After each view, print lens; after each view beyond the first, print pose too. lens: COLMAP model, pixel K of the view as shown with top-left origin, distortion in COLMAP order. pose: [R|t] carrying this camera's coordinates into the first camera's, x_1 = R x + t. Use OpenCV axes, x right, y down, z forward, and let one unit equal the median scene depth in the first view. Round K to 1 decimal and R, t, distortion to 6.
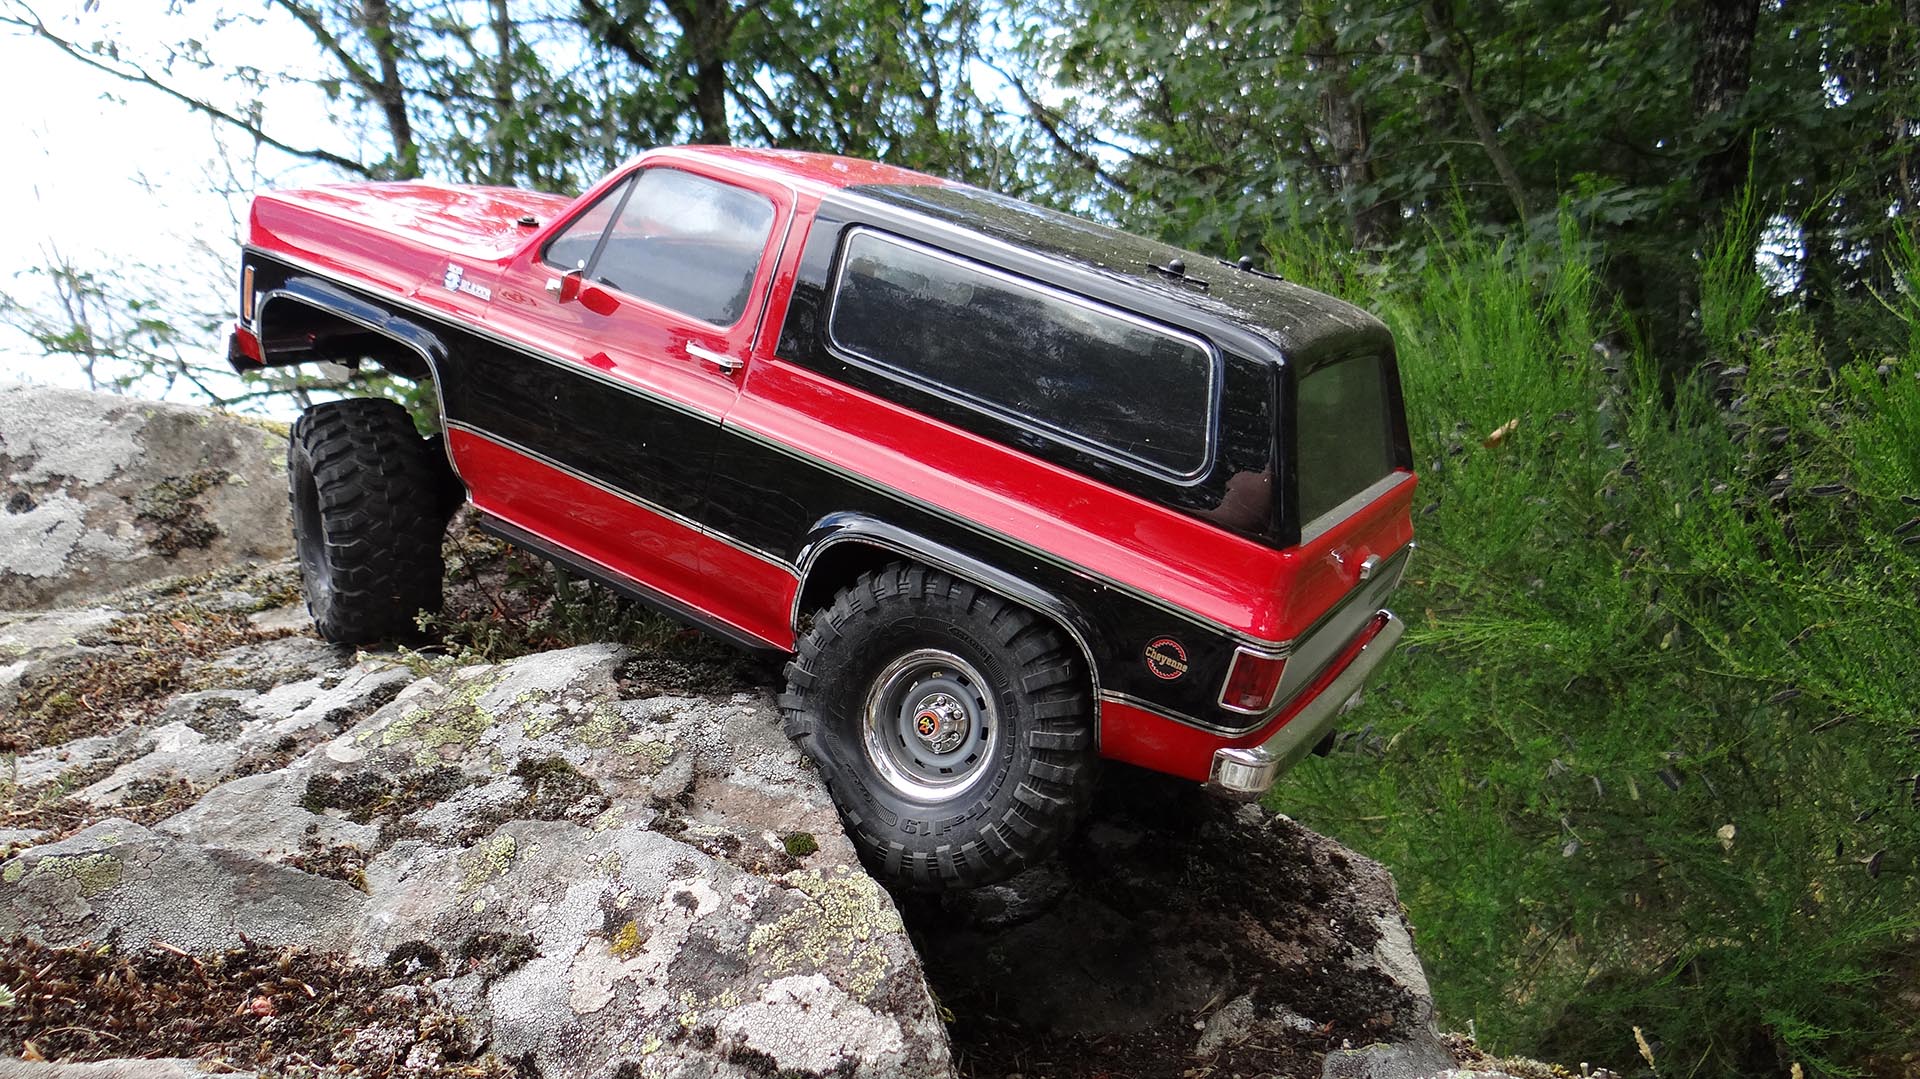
lens RADIAL K [[1499.2, 0, 949.5], [0, 1499.2, 529.6], [0, 0, 1]] dist [0.009281, -0.028834]
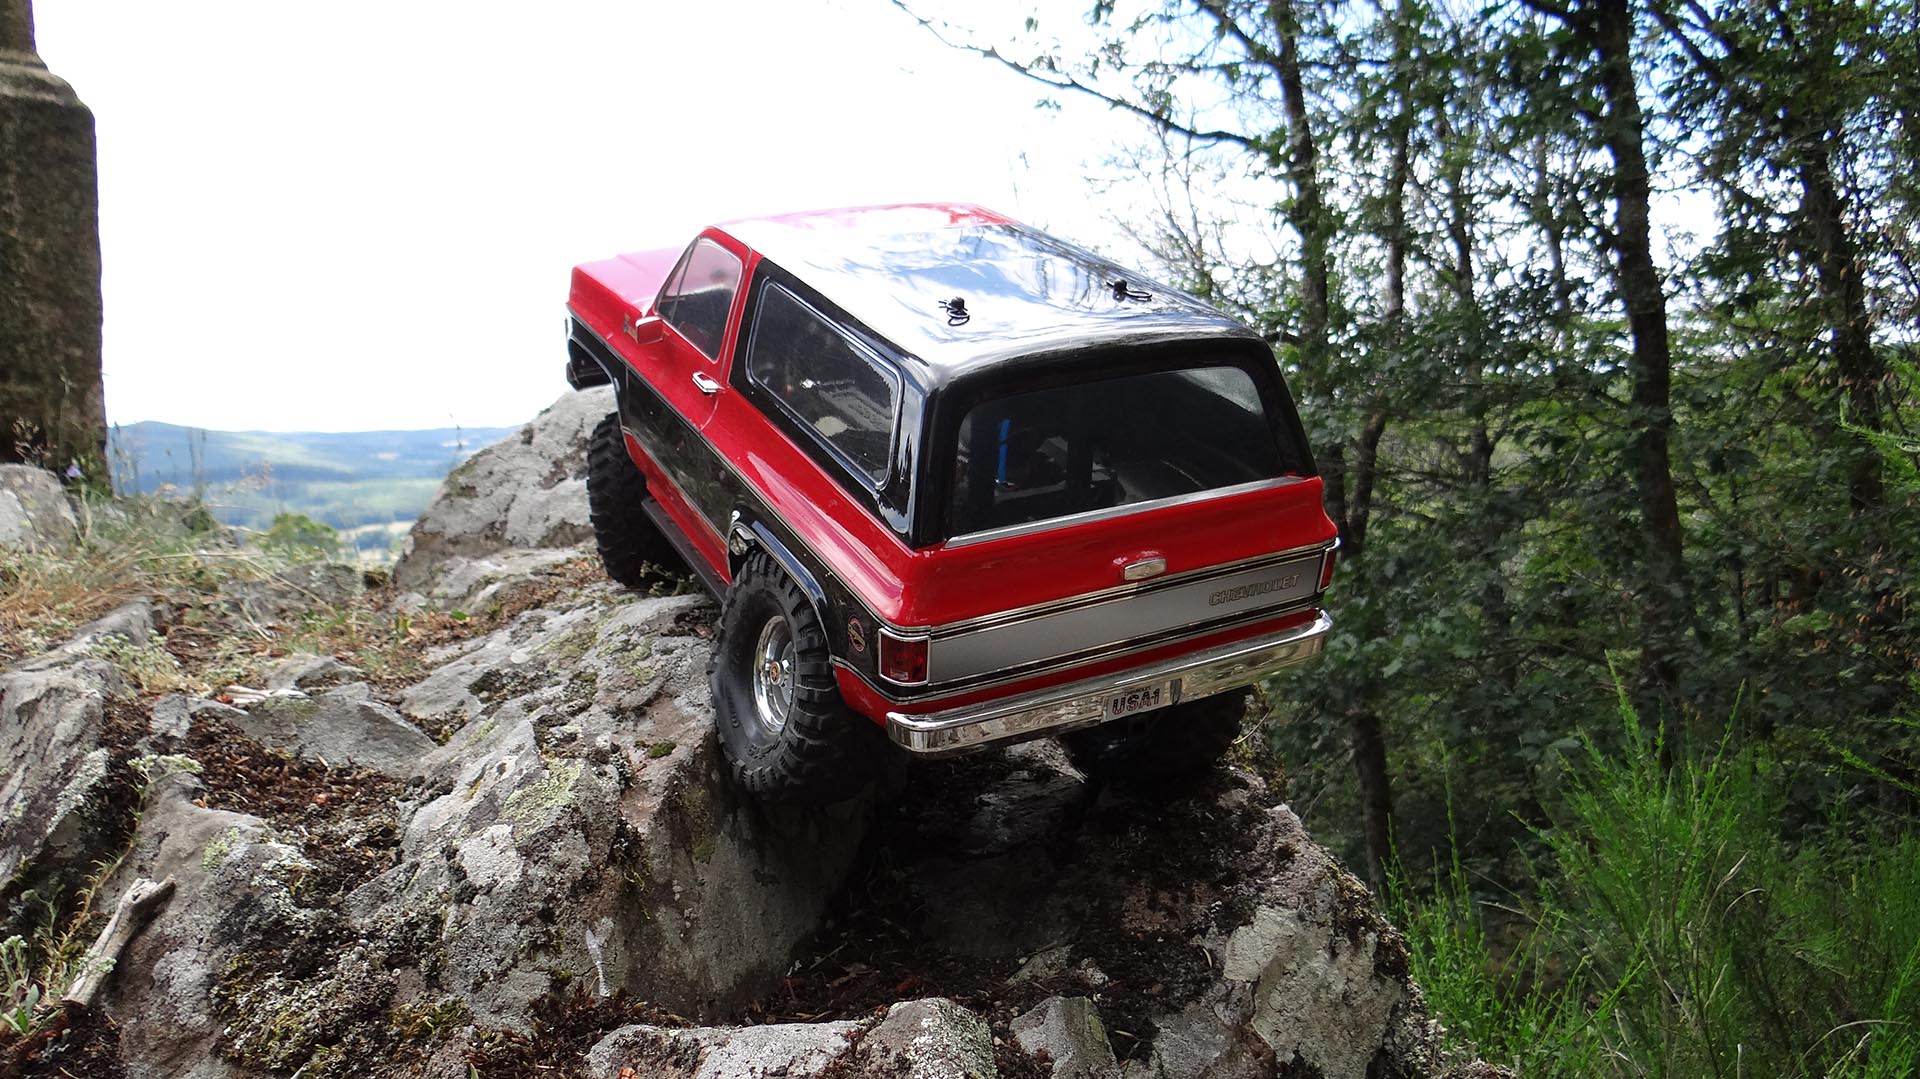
lens RADIAL K [[1499.2, 0, 965.6], [0, 1499.2, 536.9], [0, 0, 1]] dist [0.009281, -0.028834]
pose [[0.826190, 0.044025, -0.561668, 0.100004], [-0.024851, 0.998820, 0.041736, -0.005274], [0.562843, -0.020524, 0.826309, 0.004228]]
